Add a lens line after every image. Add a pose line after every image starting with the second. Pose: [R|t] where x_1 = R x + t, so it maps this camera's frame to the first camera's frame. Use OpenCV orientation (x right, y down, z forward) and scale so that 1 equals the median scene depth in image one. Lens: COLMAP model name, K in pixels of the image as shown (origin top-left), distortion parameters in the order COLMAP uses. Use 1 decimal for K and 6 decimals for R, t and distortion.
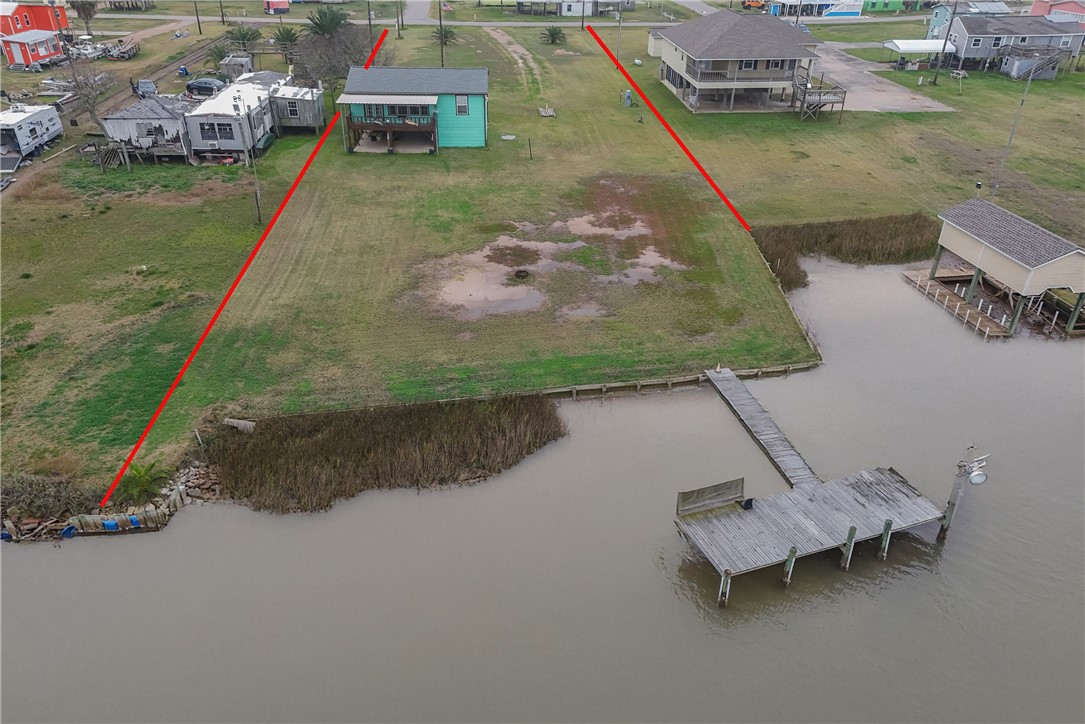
lens RADIAL K [[789.1, 0, 542.5], [0, 789.1, 362.0], [0, 0, 1]] dist [0.094141, -0.045797]
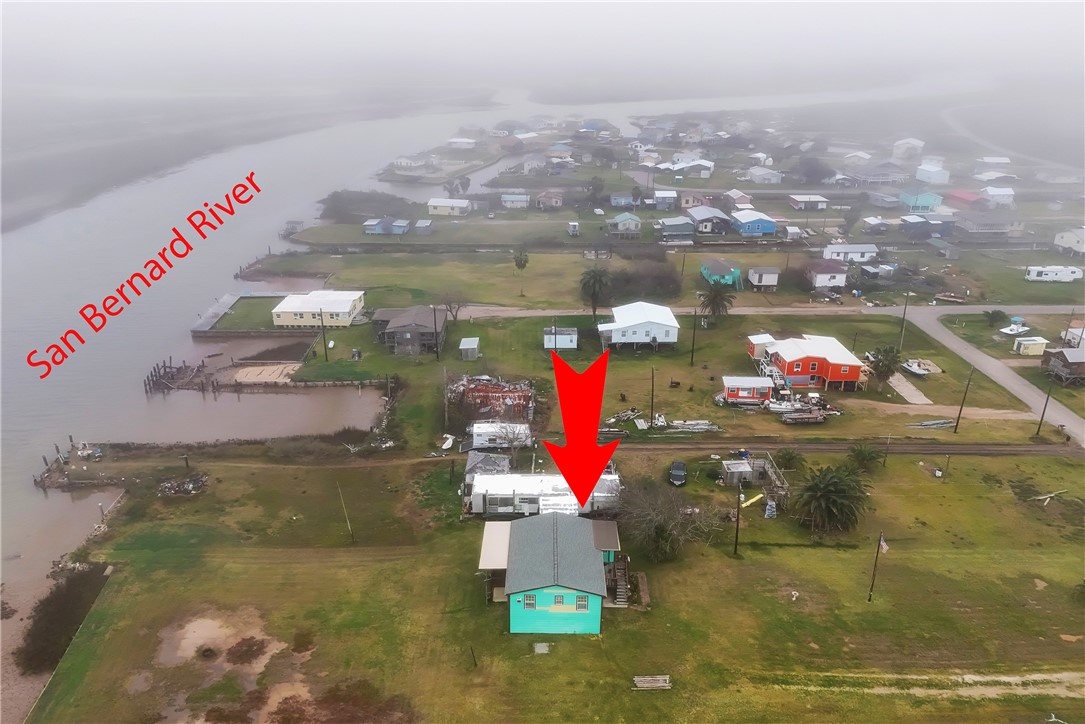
lens RADIAL K [[789.1, 0, 542.5], [0, 789.1, 362.0], [0, 0, 1]] dist [0.094141, -0.045797]
pose [[-0.060967, 0.354740, -0.932975, 1.023211], [-0.503637, 0.796069, 0.335596, -1.209144], [0.861762, 0.490341, 0.130126, 0.927294]]
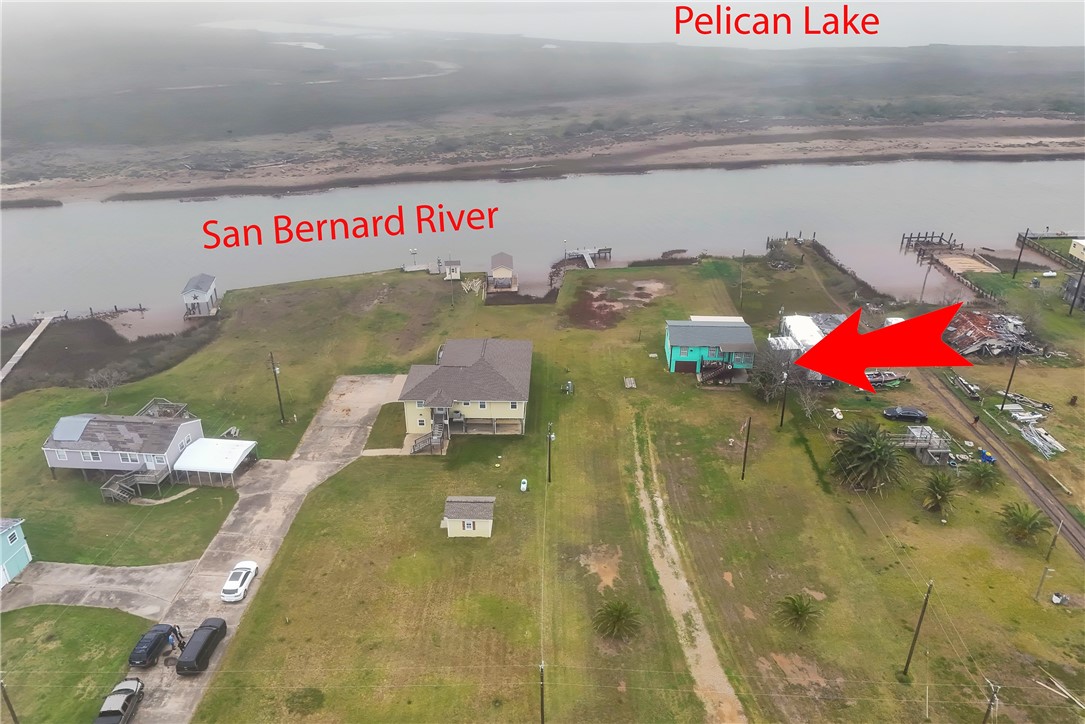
lens RADIAL K [[771.9, 0, 542.5], [0, 771.9, 362.0], [0, 0, 1]] dist [0.085887, -0.045059]
pose [[-0.994572, -0.062696, 0.083043, 0.073930], [0.034005, 0.558422, 0.828860, -2.191901], [-0.098339, 0.827184, -0.553259, 2.592924]]
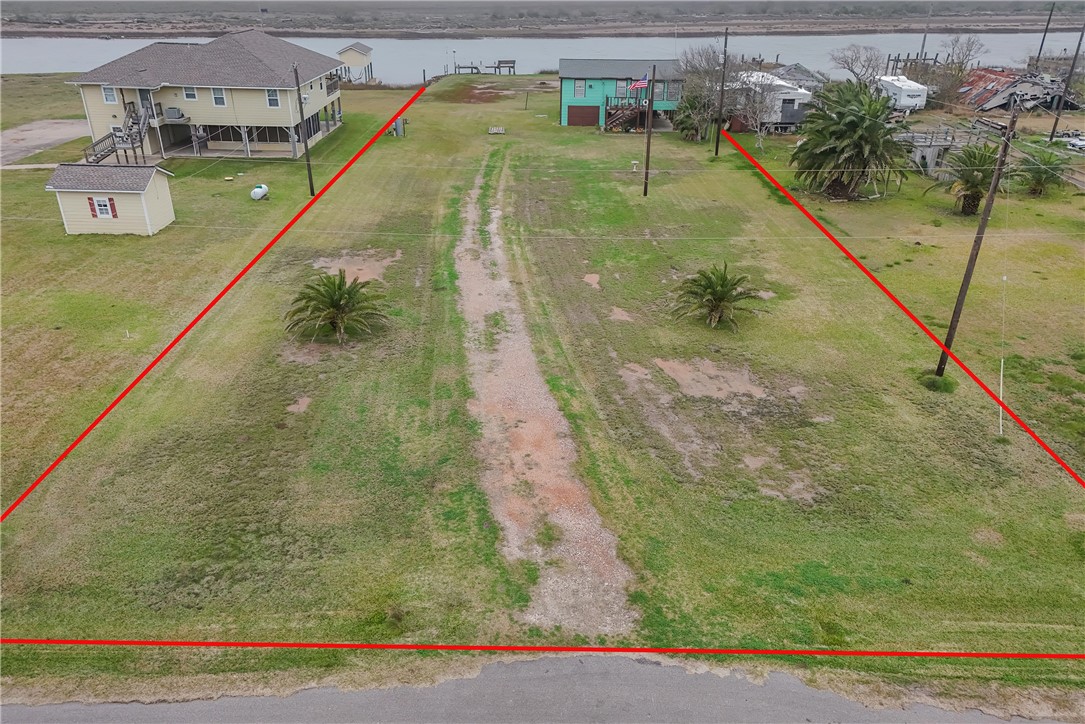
lens RADIAL K [[789.1, 0, 542.5], [0, 789.1, 362.0], [0, 0, 1]] dist [0.094141, -0.045797]
pose [[-0.997483, -0.055433, 0.044226, -0.153213], [0.005591, 0.560237, 0.828313, -1.384327], [-0.070692, 0.826475, -0.558517, 2.586405]]
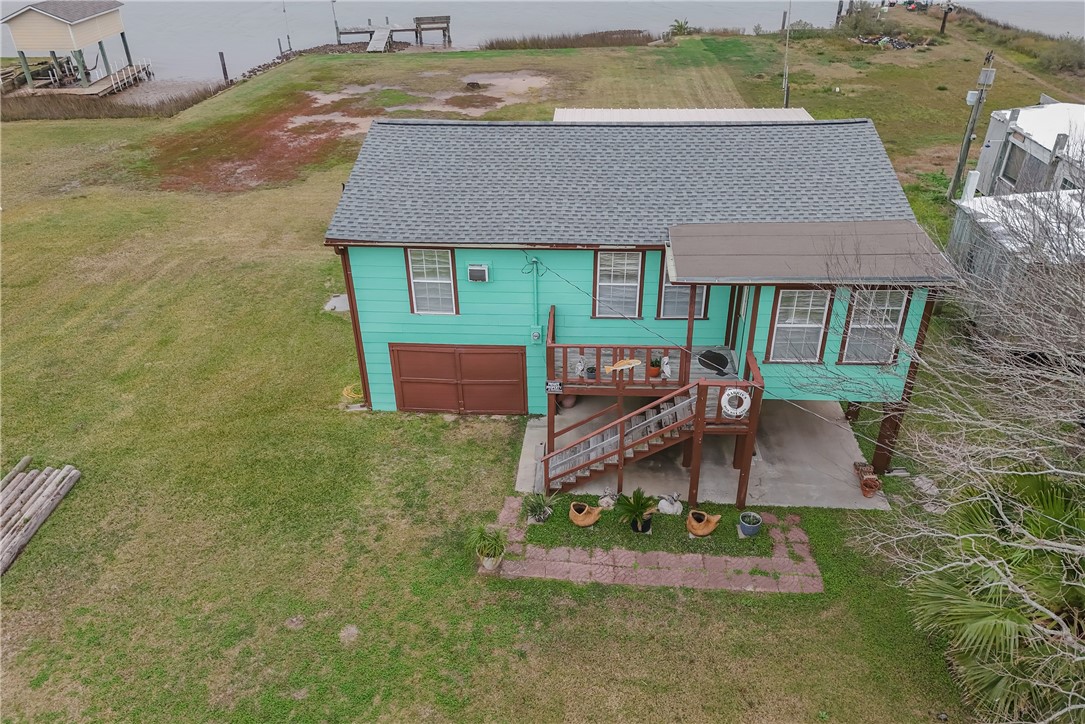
lens RADIAL K [[789.1, 0, 542.5], [0, 789.1, 362.0], [0, 0, 1]] dist [0.094141, -0.045797]
pose [[-0.994071, -0.063020, 0.088611, -0.202526], [0.047670, 0.479847, 0.876056, -0.738412], [-0.097729, 0.875086, -0.473998, 1.560218]]
